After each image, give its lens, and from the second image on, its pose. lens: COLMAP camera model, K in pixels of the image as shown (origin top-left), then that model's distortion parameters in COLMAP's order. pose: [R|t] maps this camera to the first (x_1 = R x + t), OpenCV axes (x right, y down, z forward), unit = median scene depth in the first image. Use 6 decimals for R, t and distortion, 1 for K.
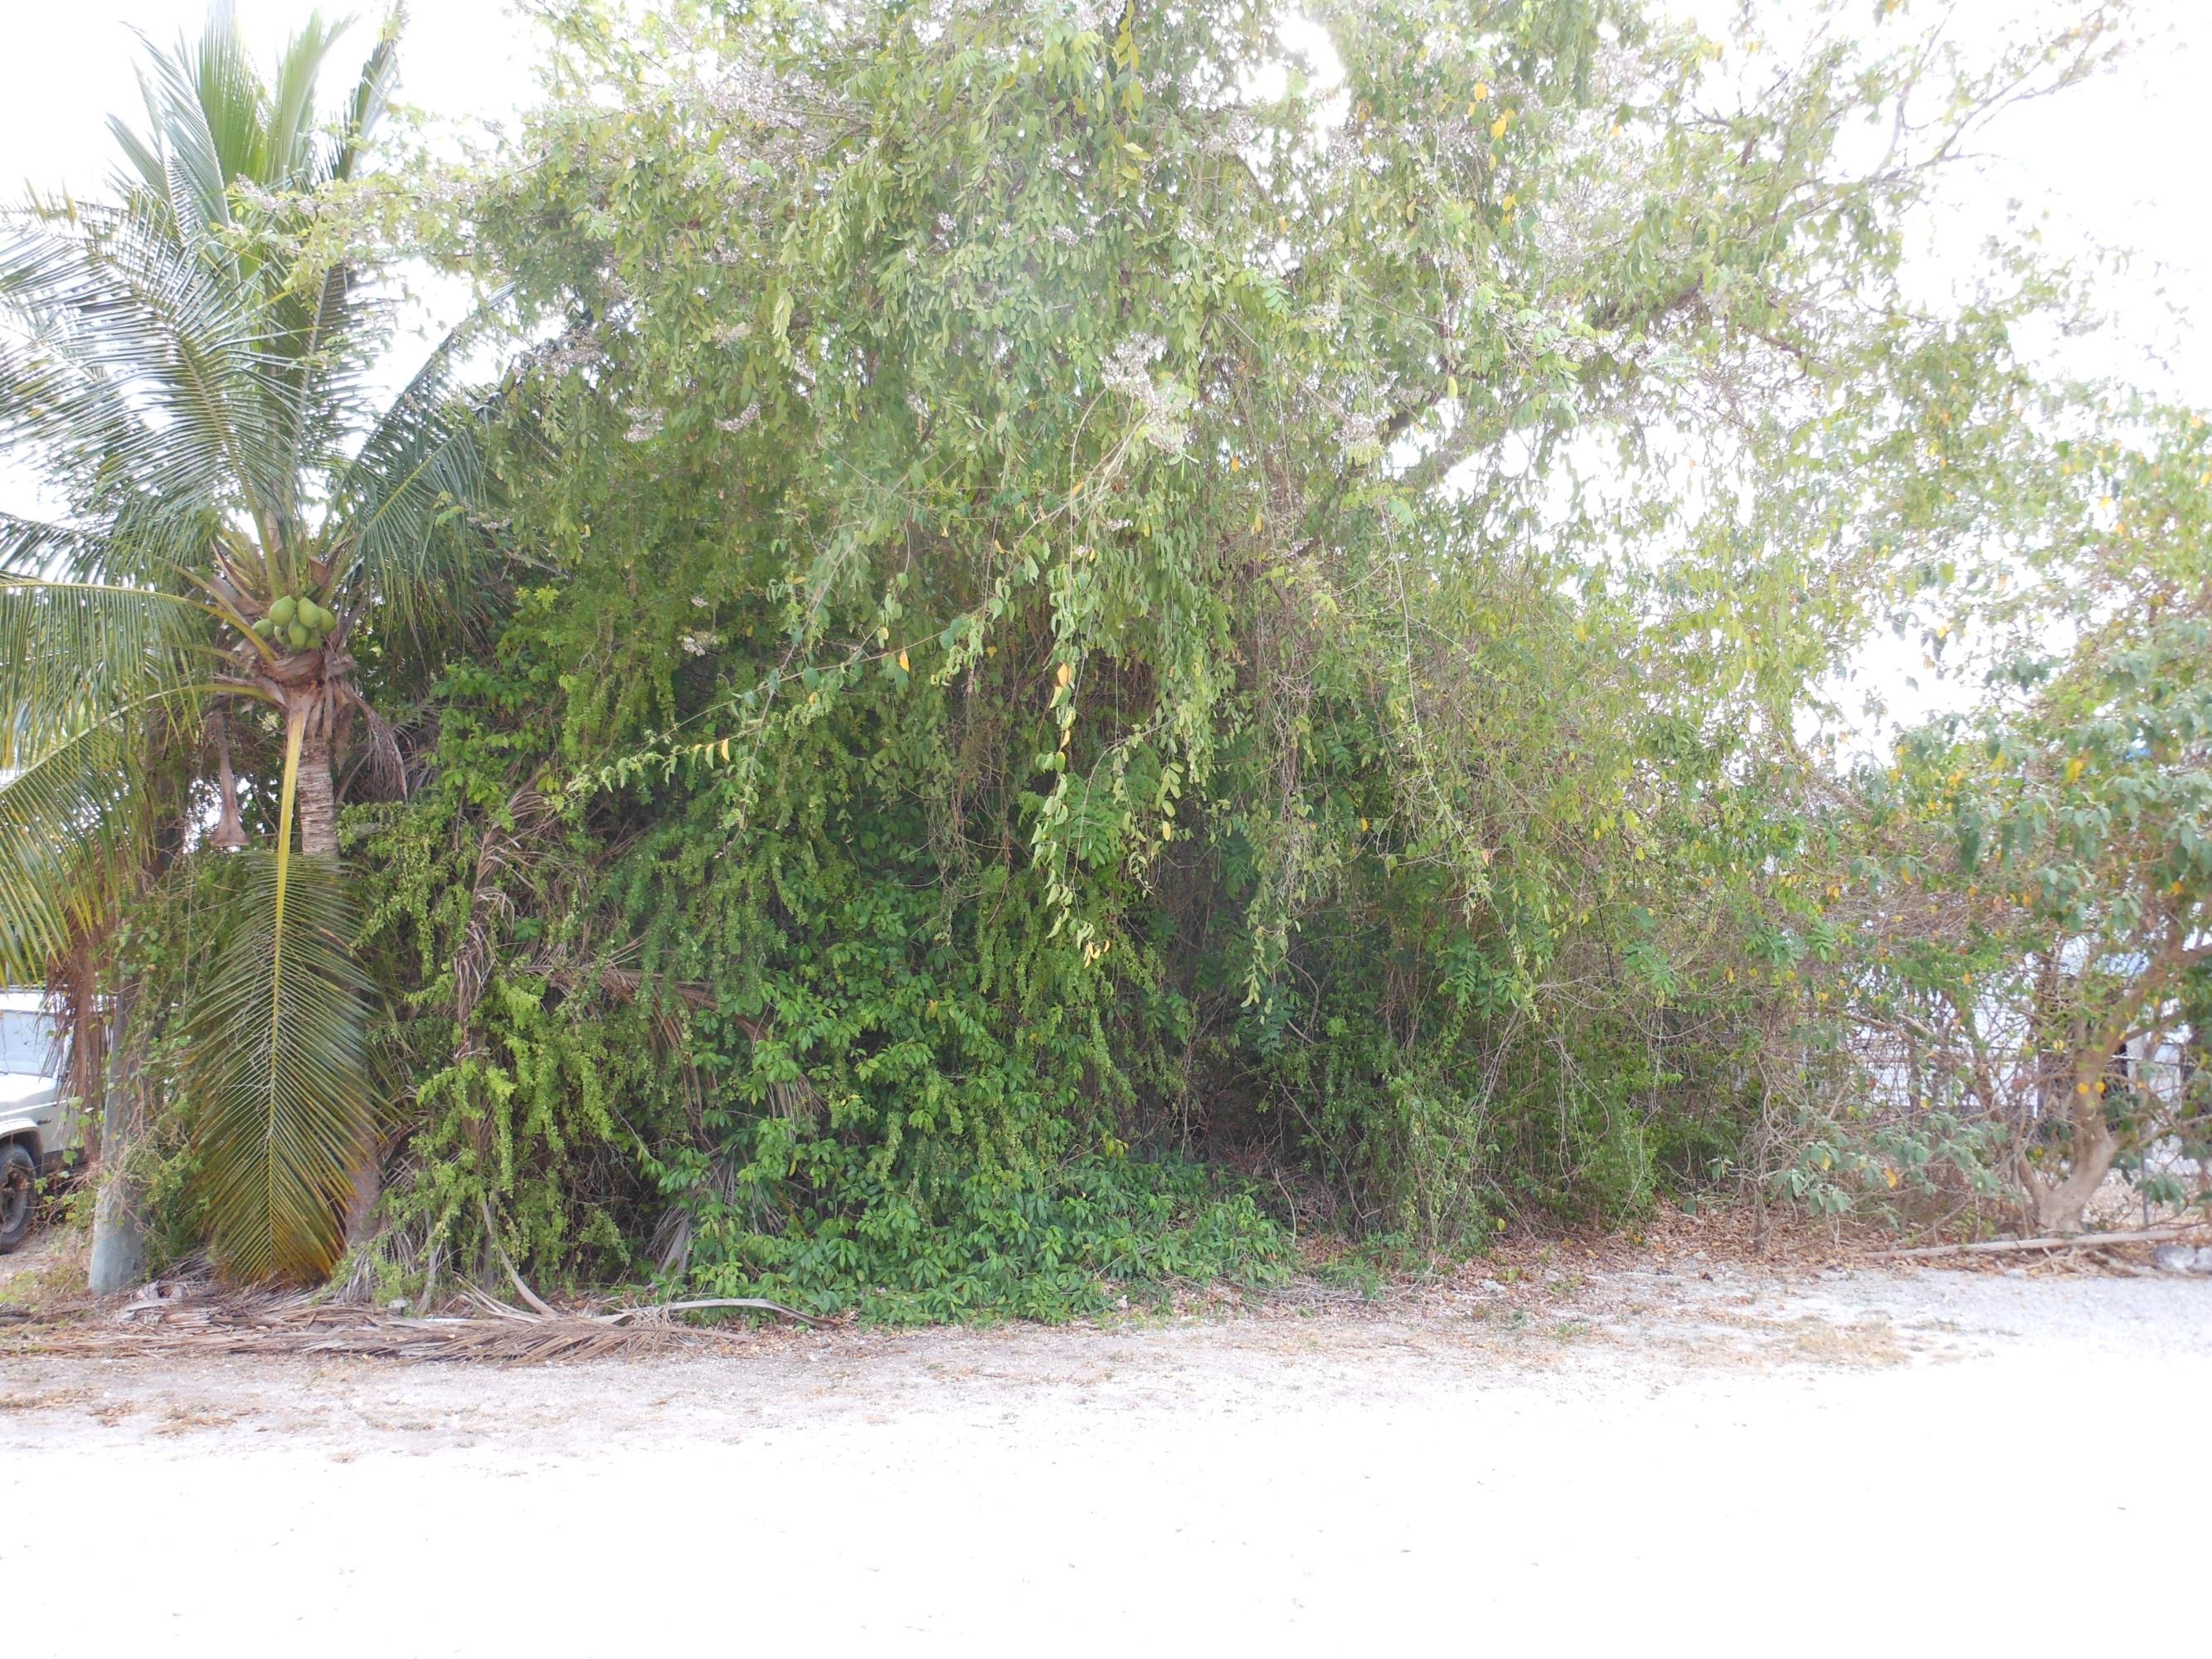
lens RADIAL K [[1798.3, 0, 1106.0], [0, 1798.3, 829.5], [0, 0, 1]] dist [-0.012079, -0.003218]
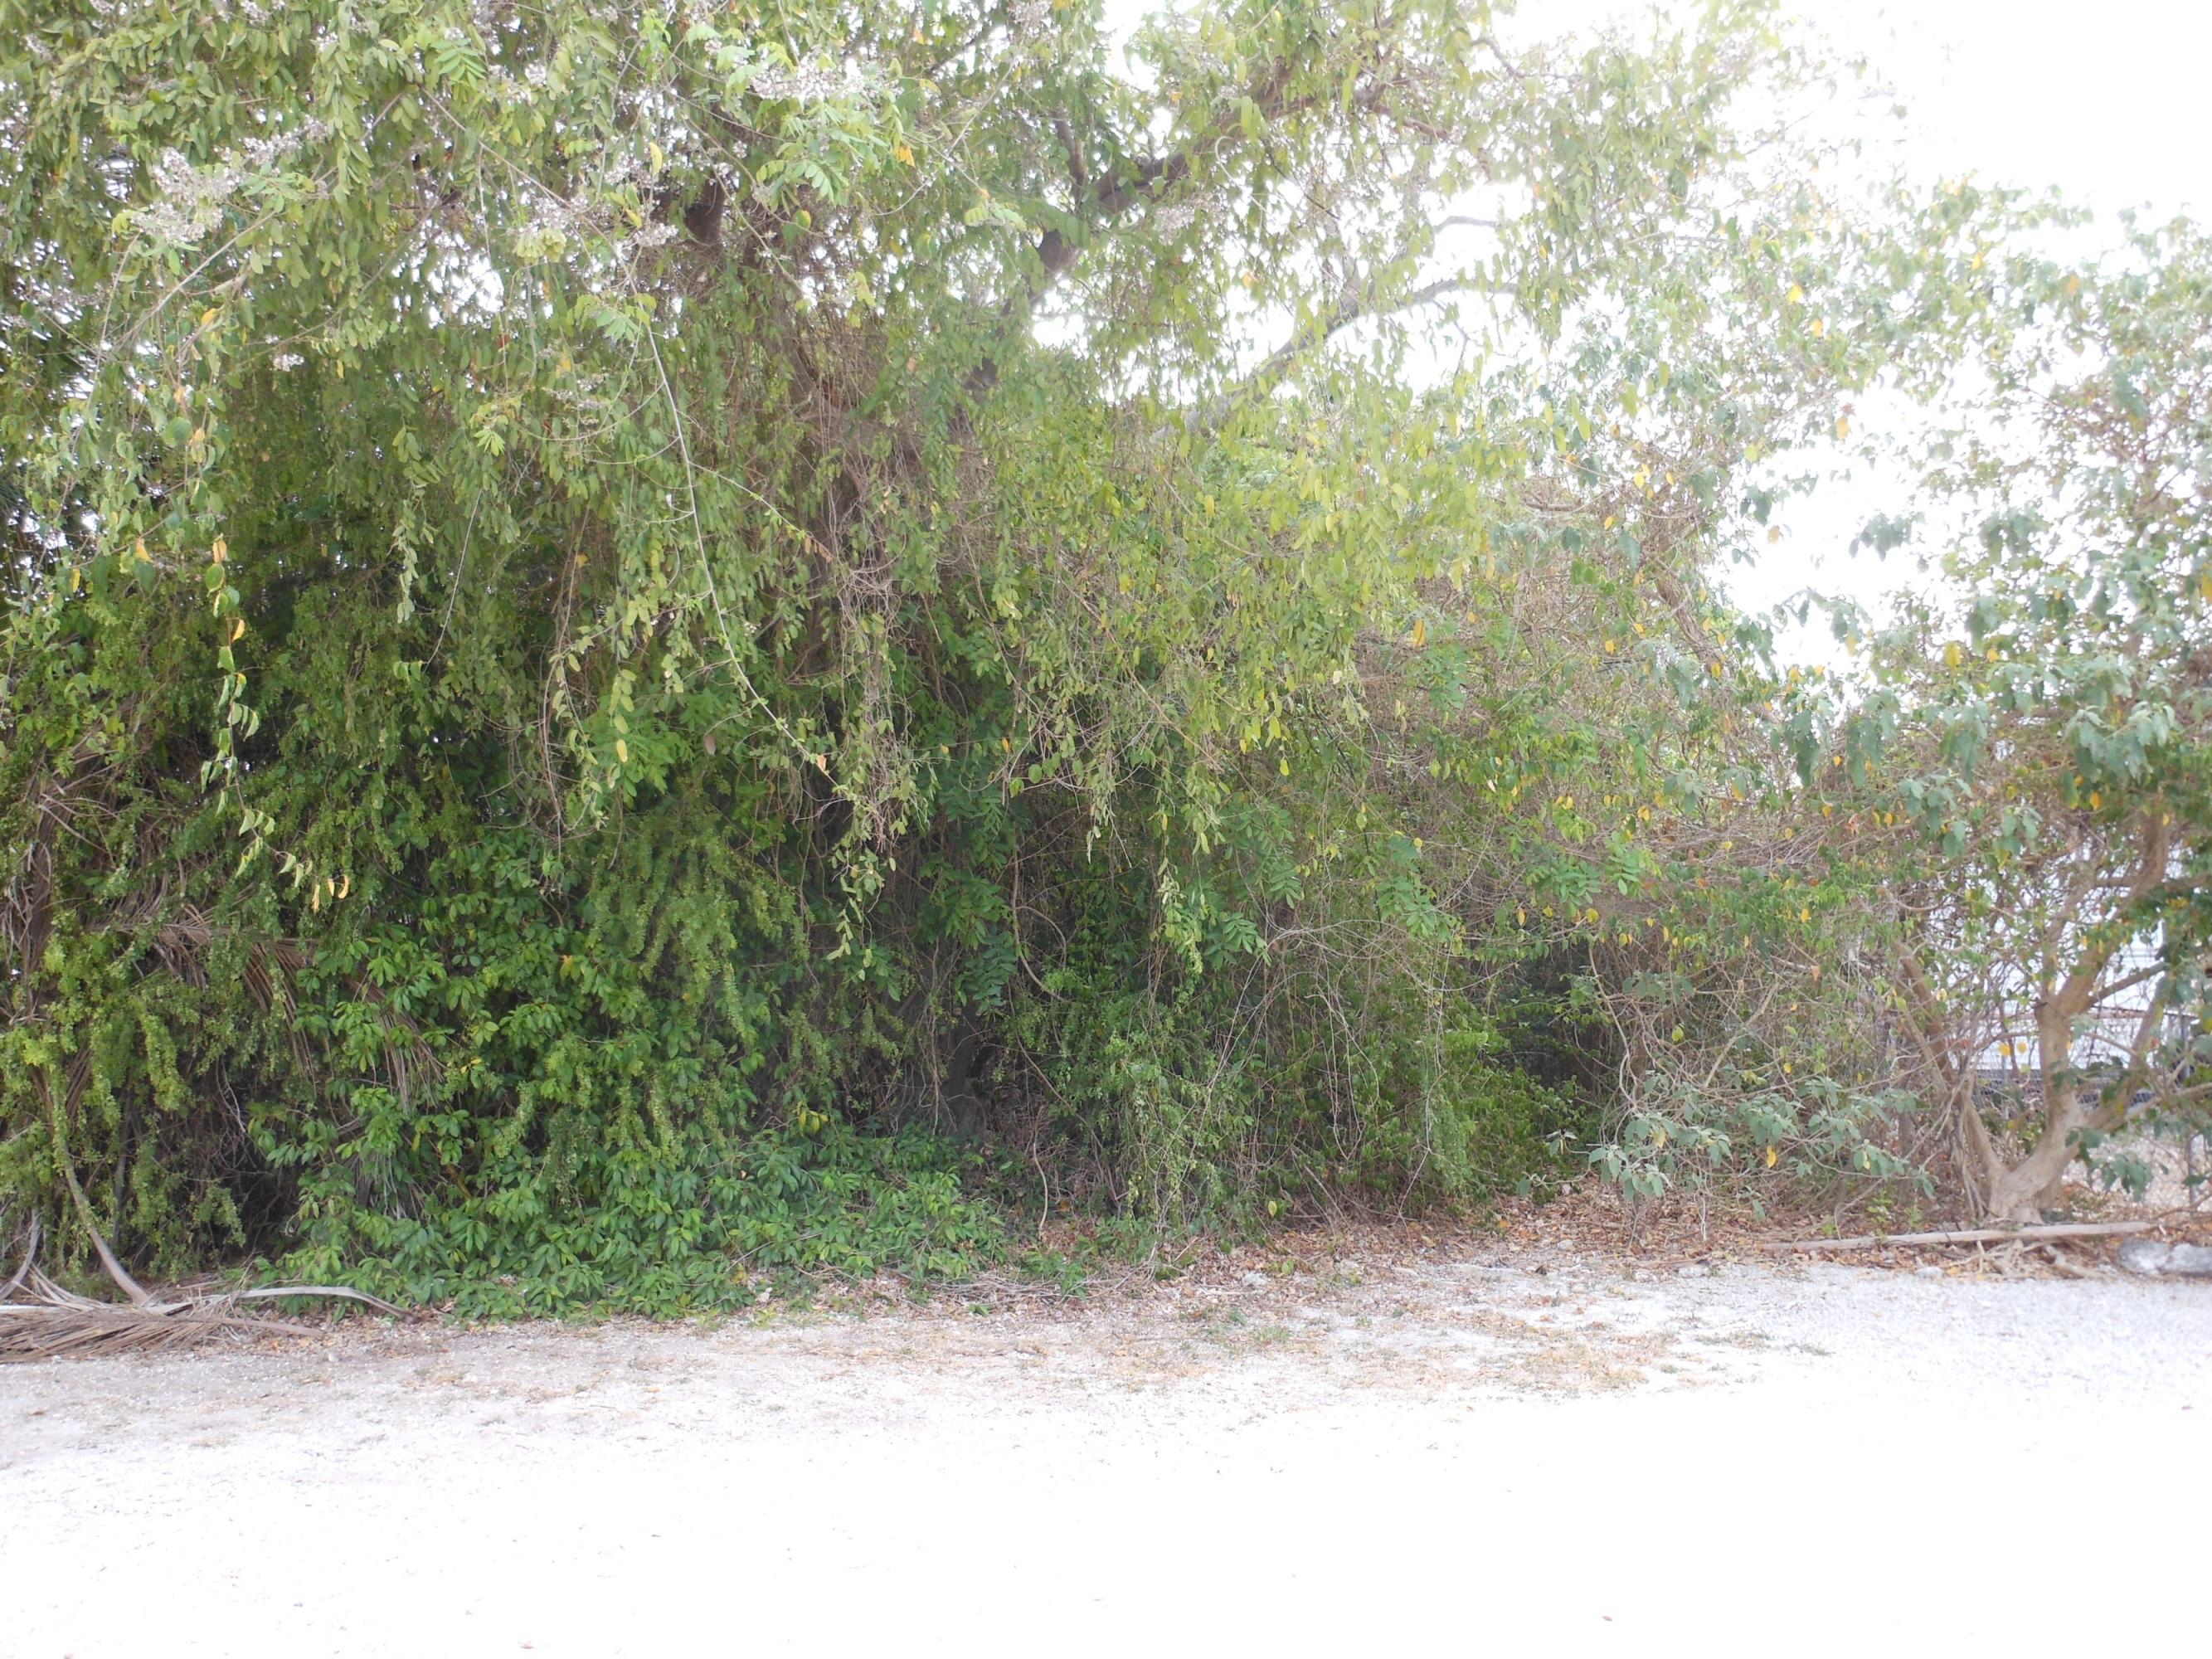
lens RADIAL K [[1800.6, 0, 1100.7], [0, 1800.6, 793.5], [0, 0, 1]] dist [-0.018332, 0.045178]
pose [[0.989878, -0.025268, -0.139653, 0.302333], [0.025106, 0.999681, -0.002925, 0.023250], [0.139682, -0.000610, 0.990196, 0.147950]]
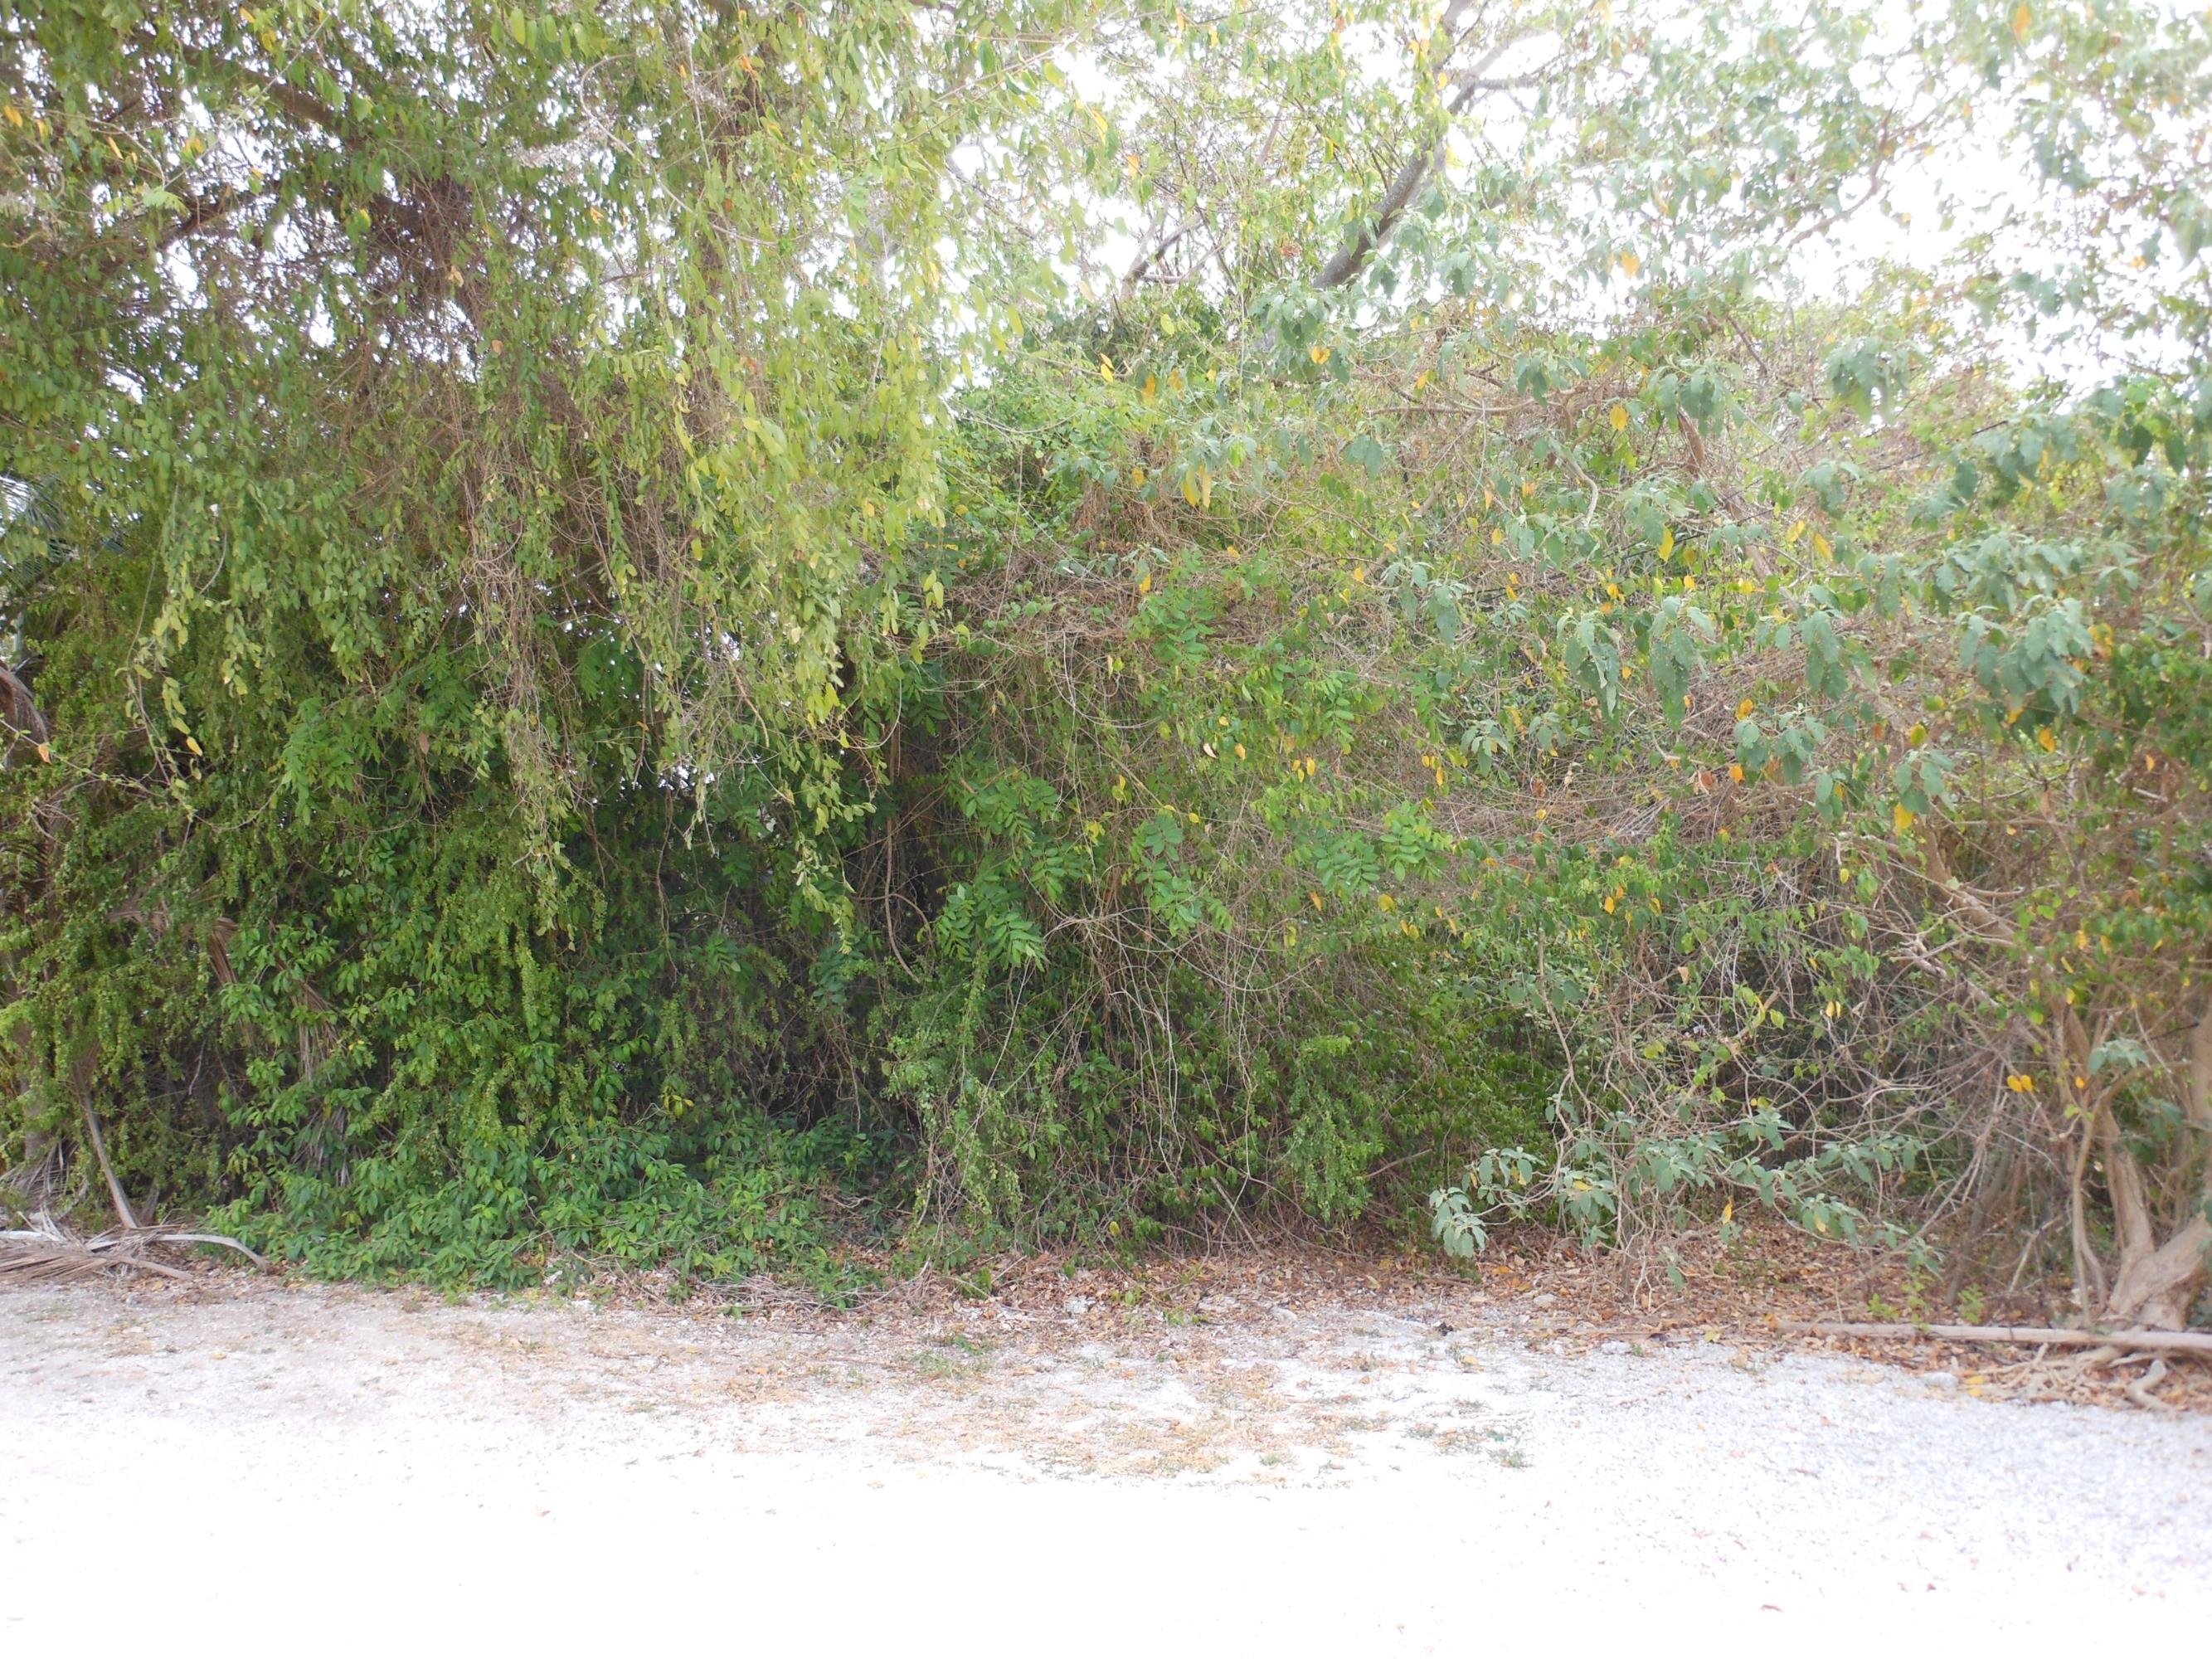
lens RADIAL K [[1811.3, 0, 1097.8], [0, 1811.3, 825.0], [0, 0, 1]] dist [-0.012186, -0.002151]
pose [[0.848373, -0.033760, -0.528321, 0.723565], [0.050912, 0.998542, 0.017948, 0.034412], [0.526945, -0.042124, 0.848855, 0.385662]]
